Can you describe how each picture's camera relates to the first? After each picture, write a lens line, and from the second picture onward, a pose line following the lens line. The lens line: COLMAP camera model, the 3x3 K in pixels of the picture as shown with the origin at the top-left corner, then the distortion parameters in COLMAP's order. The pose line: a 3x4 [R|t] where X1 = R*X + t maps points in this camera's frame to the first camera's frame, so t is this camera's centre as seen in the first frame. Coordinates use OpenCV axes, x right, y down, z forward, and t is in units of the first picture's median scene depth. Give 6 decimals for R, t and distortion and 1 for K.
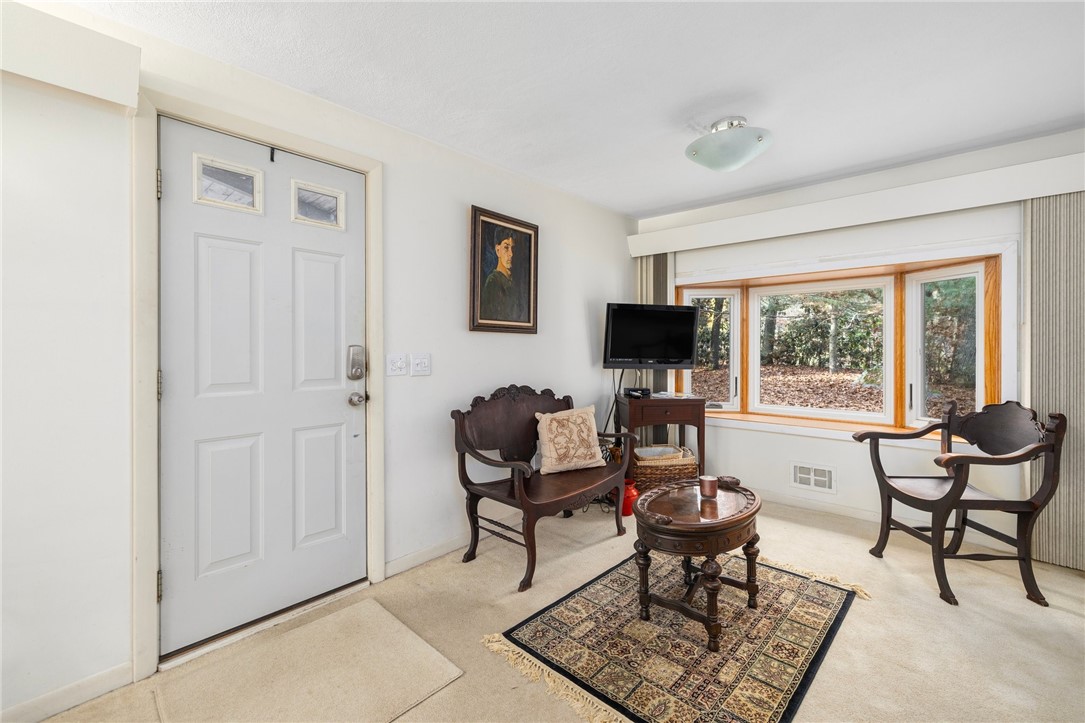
lens RADIAL K [[466.7, 0, 538.1], [0, 466.7, 346.6], [0, 0, 1]] dist [0.001115, 0.000174]
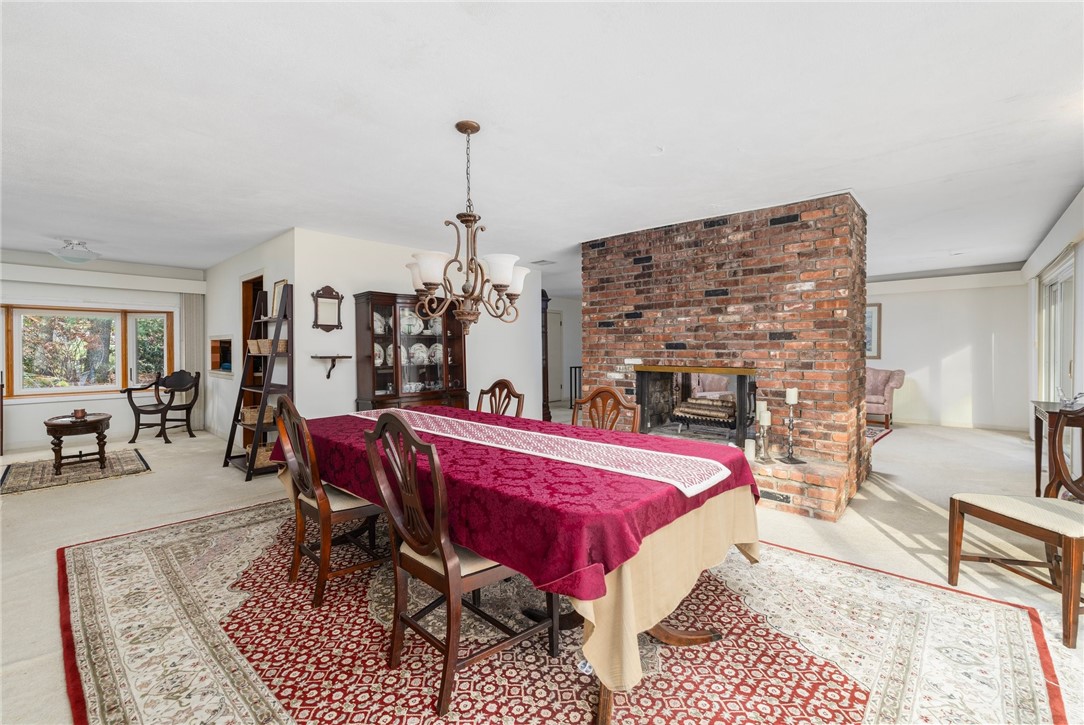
lens RADIAL K [[460.7, 0, 542.0], [0, 460.7, 362.5], [0, 0, 1]] dist [0.000003, -0.000027]
pose [[-0.002463, -0.022638, 0.999741, -1.448293], [0.003506, 0.999737, 0.022646, 0.022750], [-0.999991, 0.003561, -0.002383, -0.937715]]
